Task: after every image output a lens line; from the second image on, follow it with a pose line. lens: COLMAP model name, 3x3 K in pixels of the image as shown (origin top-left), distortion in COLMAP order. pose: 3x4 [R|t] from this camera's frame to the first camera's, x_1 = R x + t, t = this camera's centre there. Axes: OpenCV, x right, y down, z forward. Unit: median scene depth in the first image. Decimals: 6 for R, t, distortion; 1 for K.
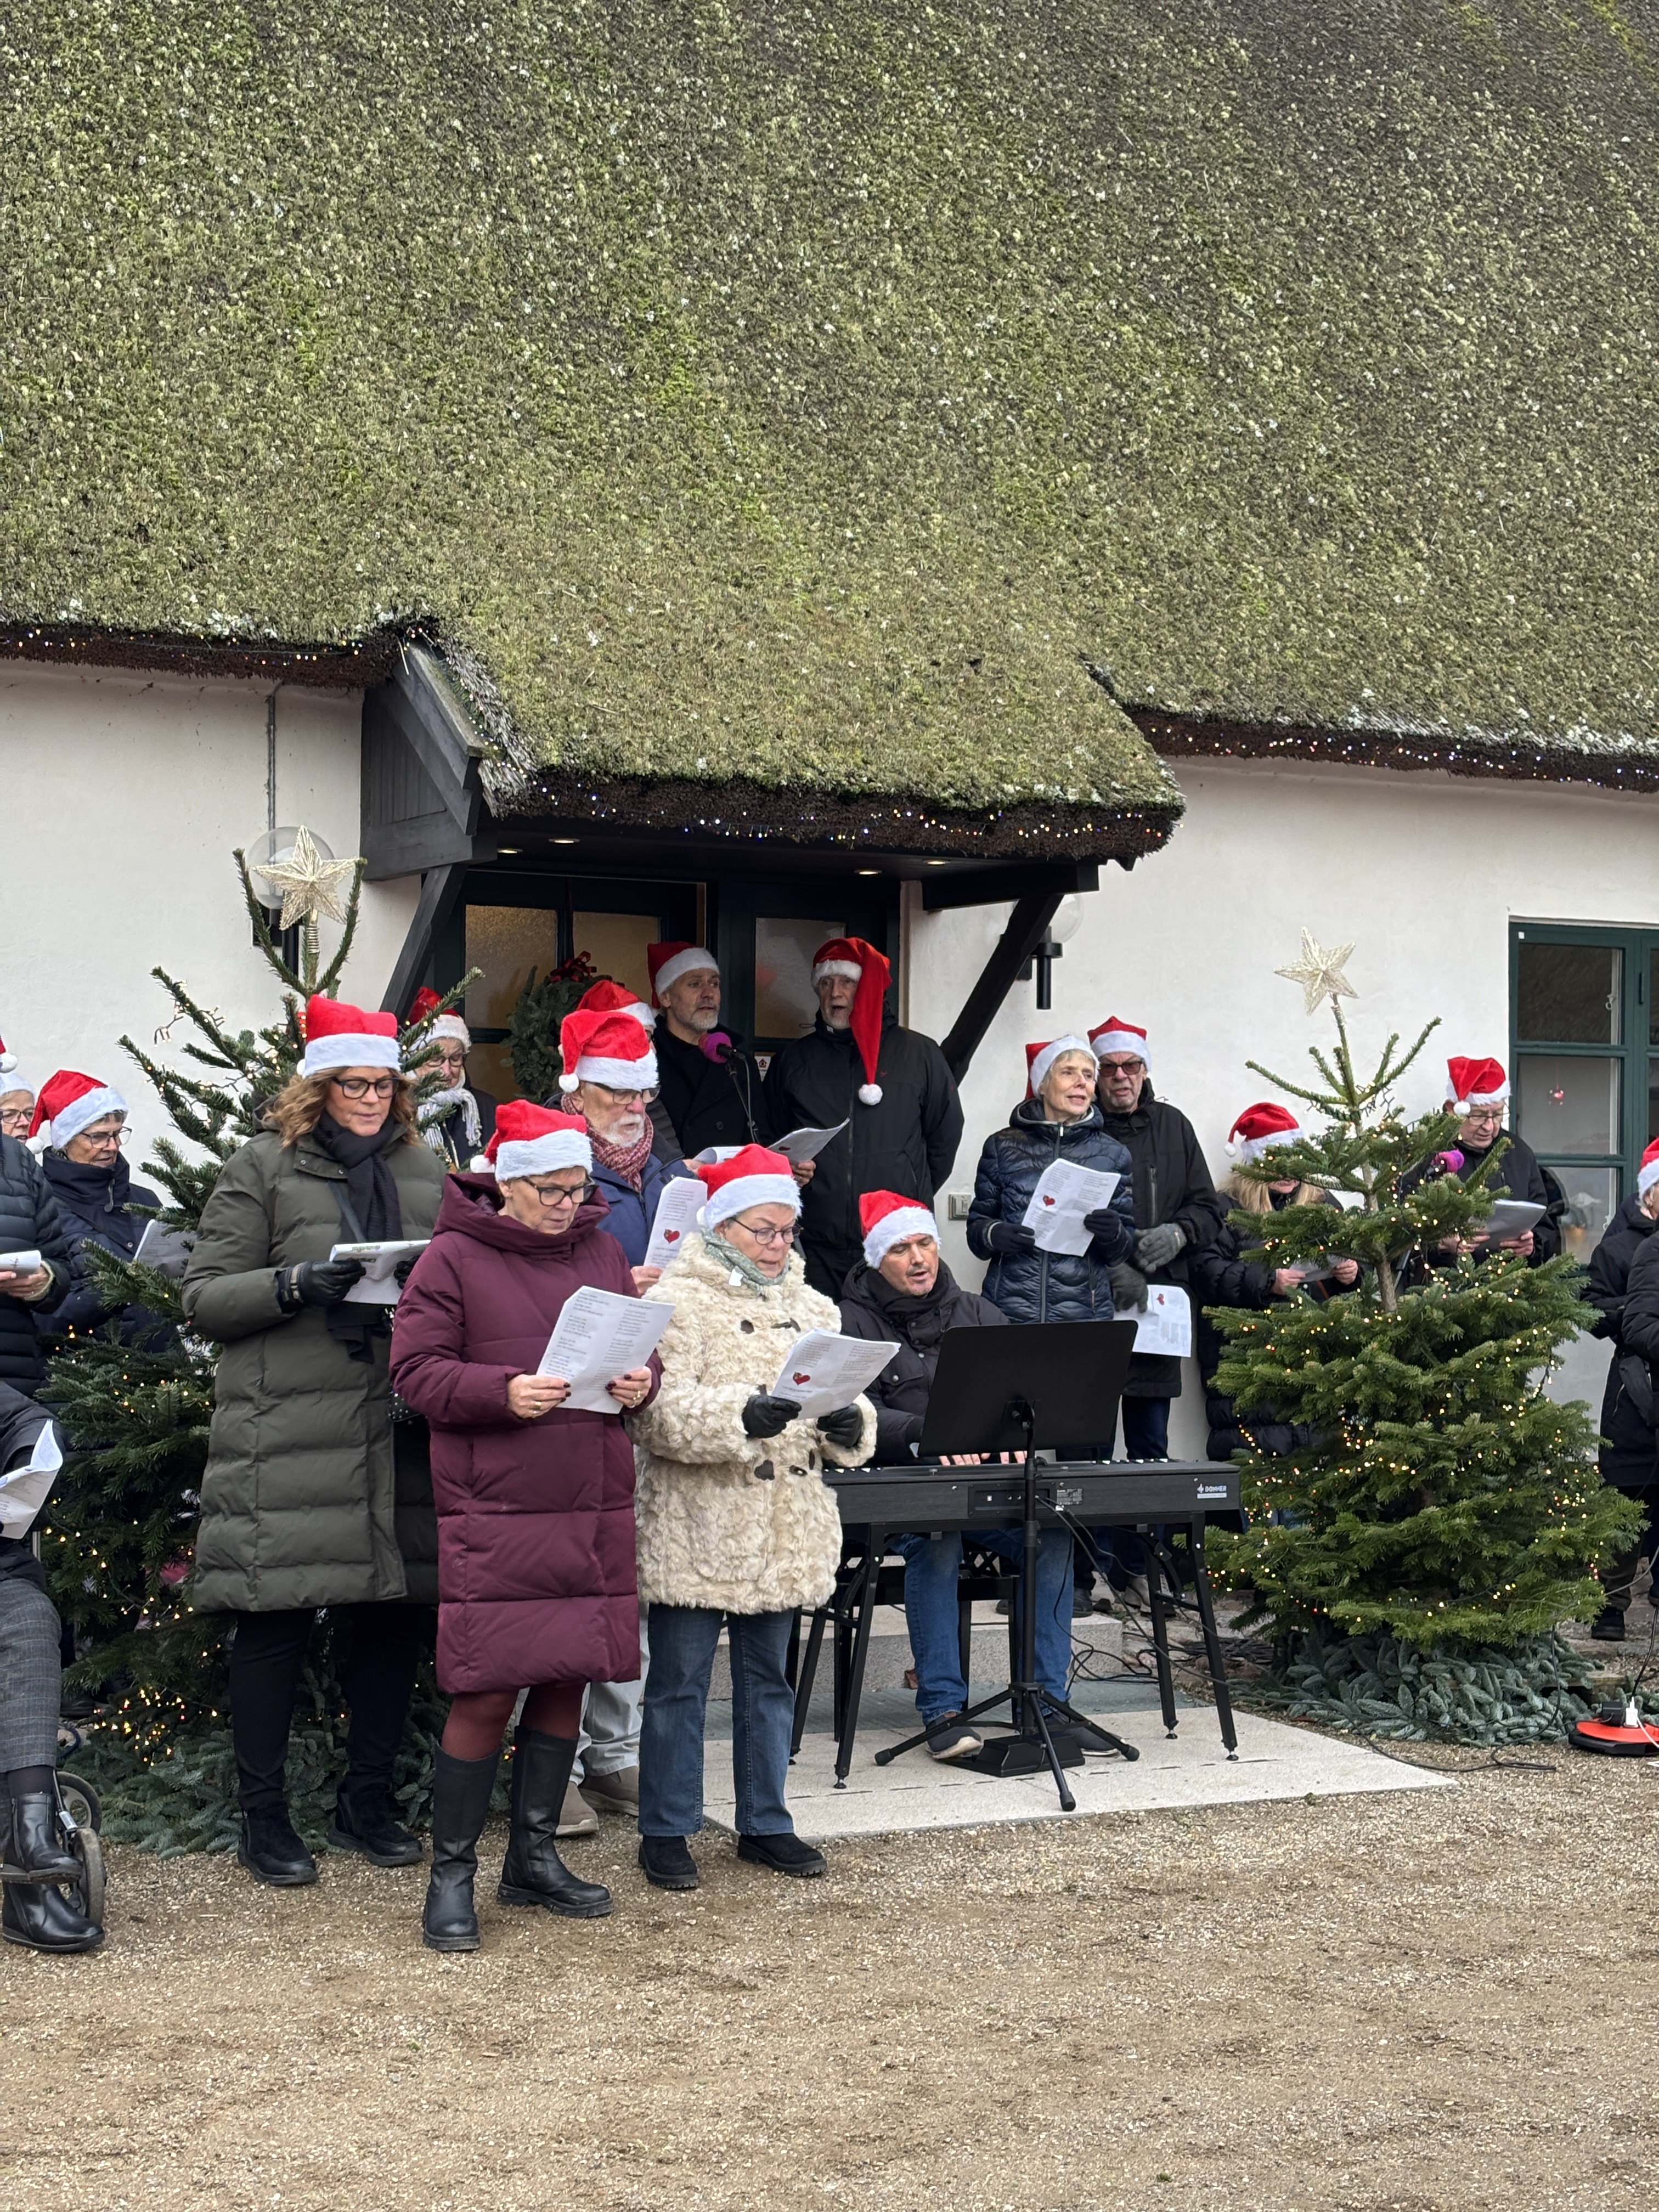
lens RADIAL K [[3298.4, 0, 856.6], [0, 3298.4, 1108.2], [0, 0, 1]] dist [0.236041, -0.888006]
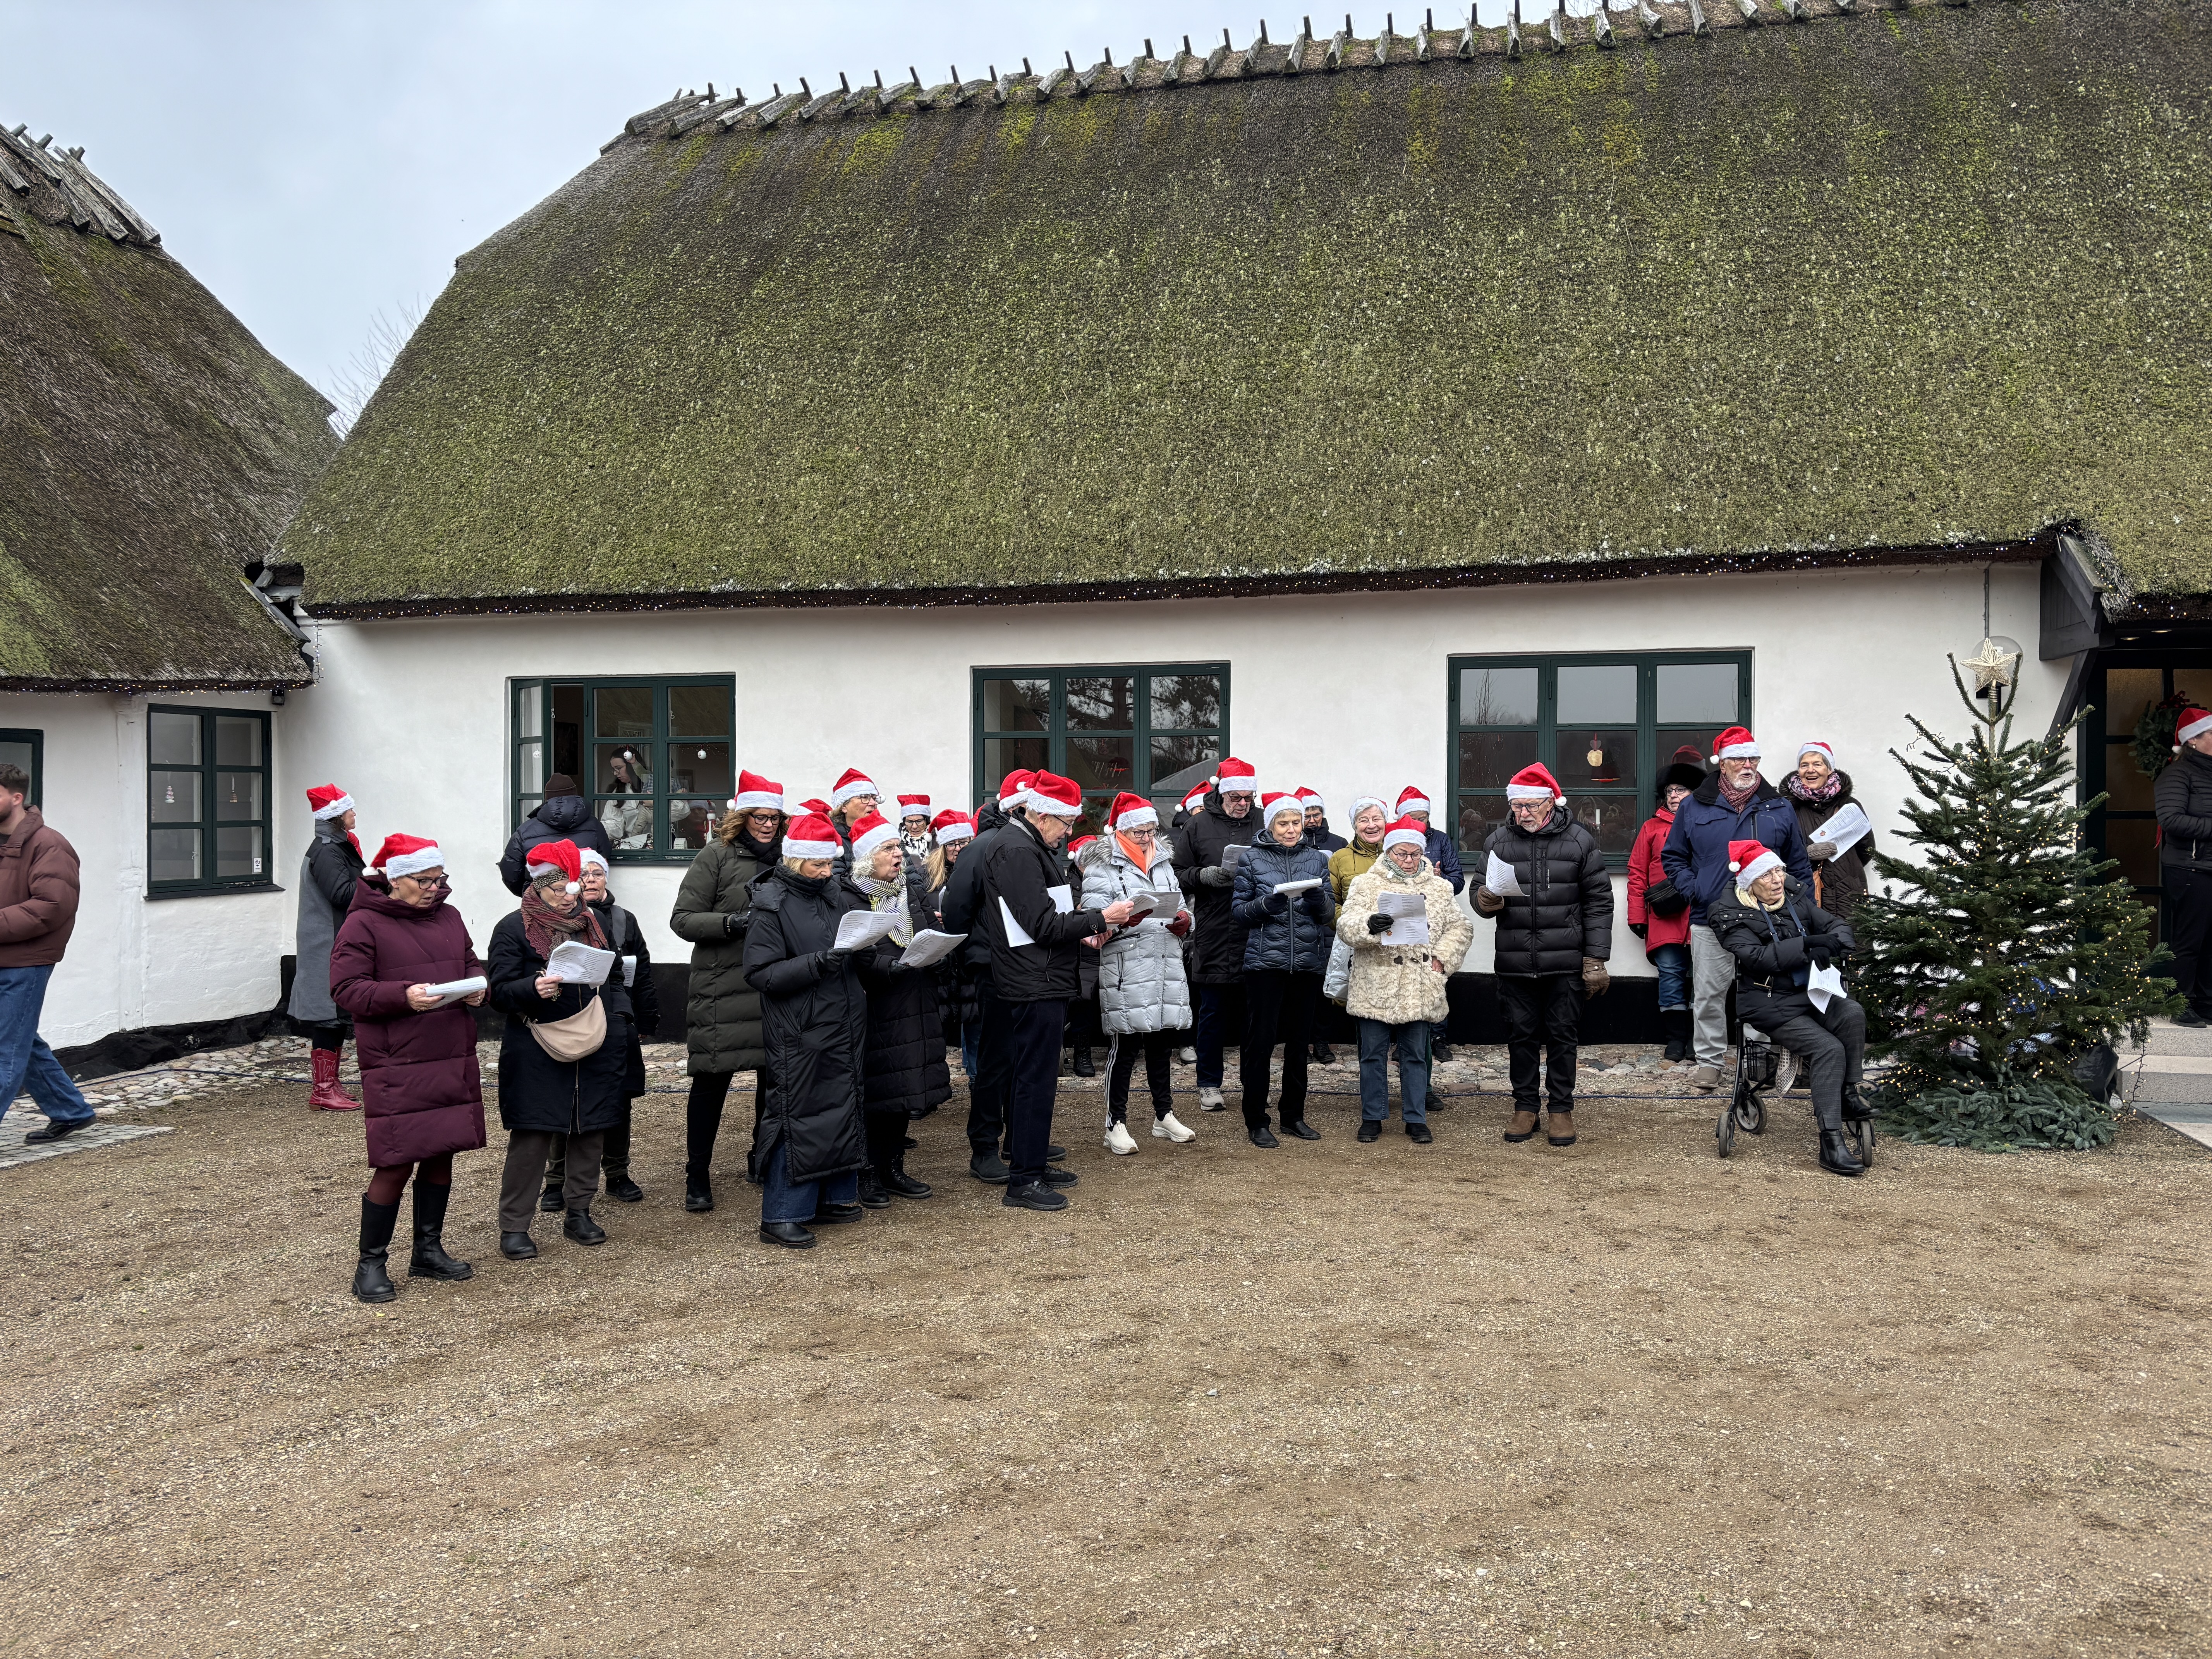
lens RADIAL K [[1670.8, 0, 1111.6], [0, 1670.8, 823.4], [0, 0, 1]] dist [0.036649, -0.004497]
pose [[0.770408, -0.006965, -0.637513, 0.054035], [0.019802, 0.999719, 0.013008, 0.001324], [0.637243, -0.022646, 0.770330, -0.081706]]
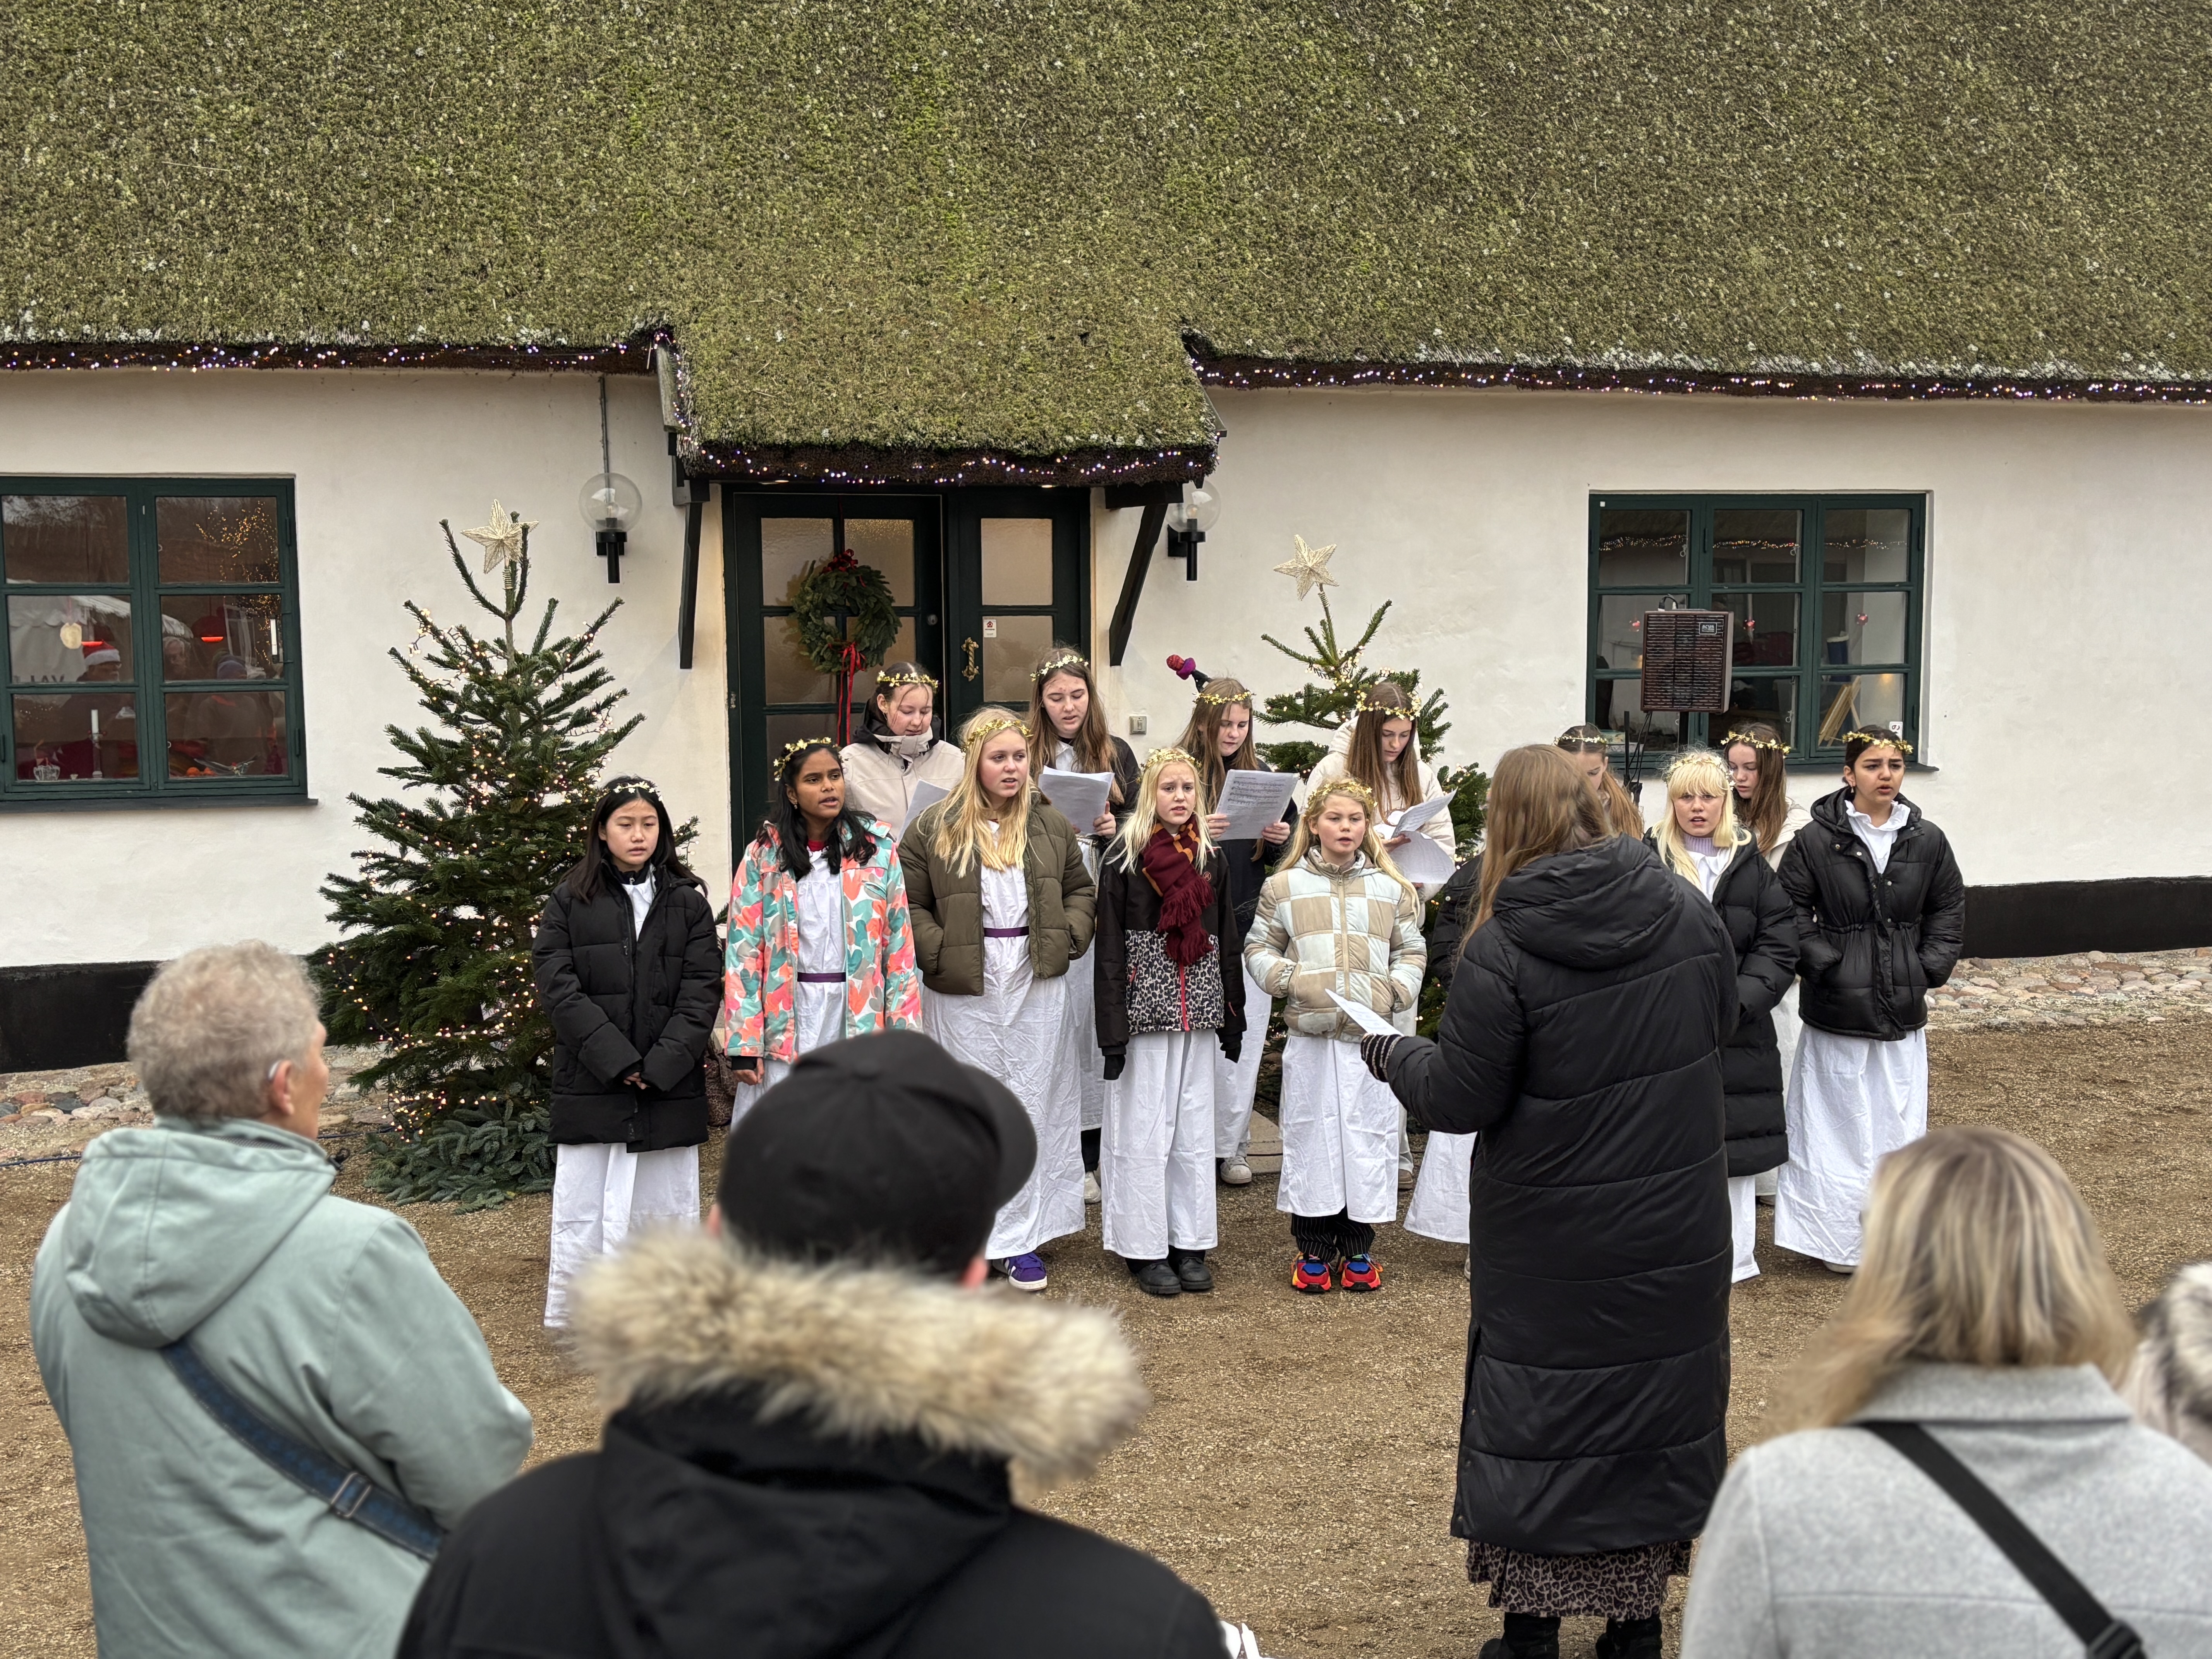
lens RADIAL K [[2412.9, 0, 1114.6], [0, 2412.9, 829.8], [0, 0, 1]] dist [0.172069, -0.563405]
pose [[0.979311, 0.003342, -0.202334, 0.232793], [0.021141, 0.992703, 0.118717, -0.047685], [0.201255, -0.120538, 0.972094, 0.010517]]
